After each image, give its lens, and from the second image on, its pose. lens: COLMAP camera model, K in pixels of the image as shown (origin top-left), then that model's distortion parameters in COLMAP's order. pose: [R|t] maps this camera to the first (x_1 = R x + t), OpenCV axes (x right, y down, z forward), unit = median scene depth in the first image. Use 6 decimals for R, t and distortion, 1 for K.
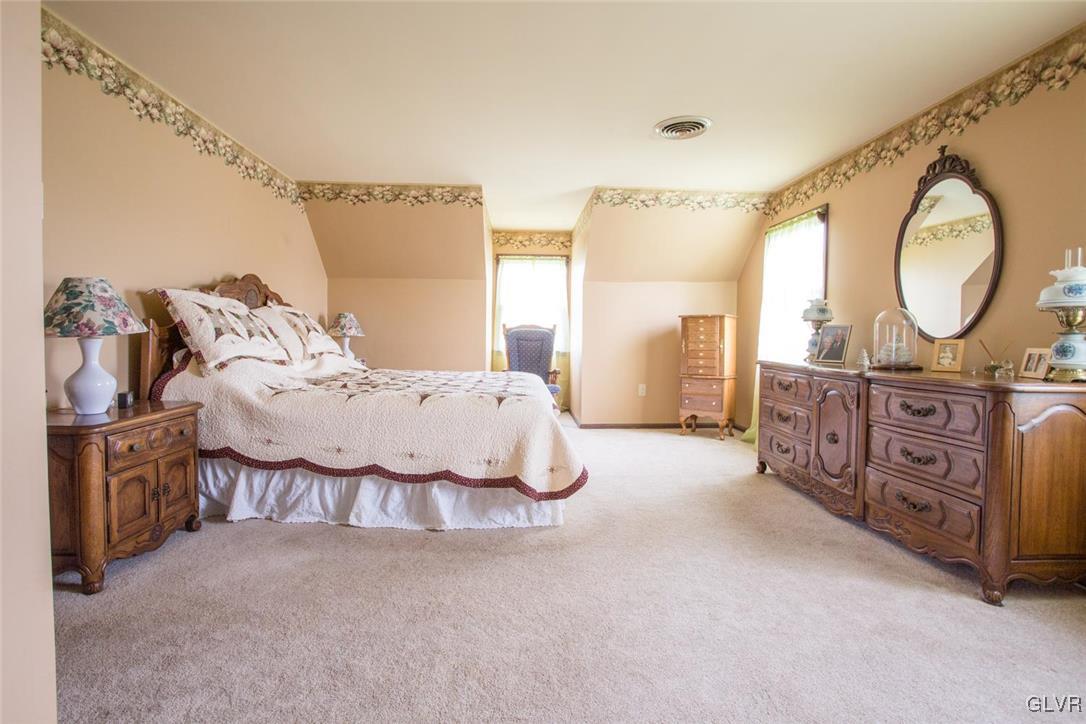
lens RADIAL K [[553.6, 0, 543.0], [0, 553.6, 355.5], [0, 0, 1]] dist [-0.076201, 0.048120]
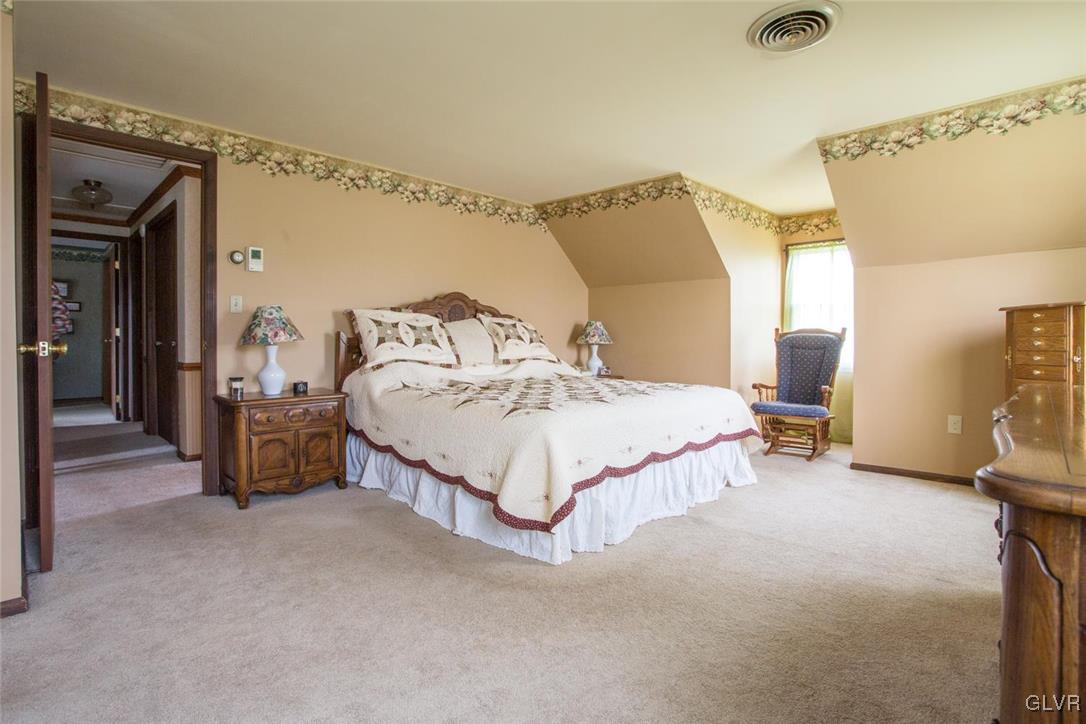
lens RADIAL K [[553.6, 0, 543.0], [0, 553.6, 355.5], [0, 0, 1]] dist [-0.076201, 0.048120]
pose [[0.669666, 0.011109, -0.742579, 0.644600], [-0.022733, 0.999726, -0.005544, -0.009269], [0.742314, 0.020594, 0.669735, 0.414320]]
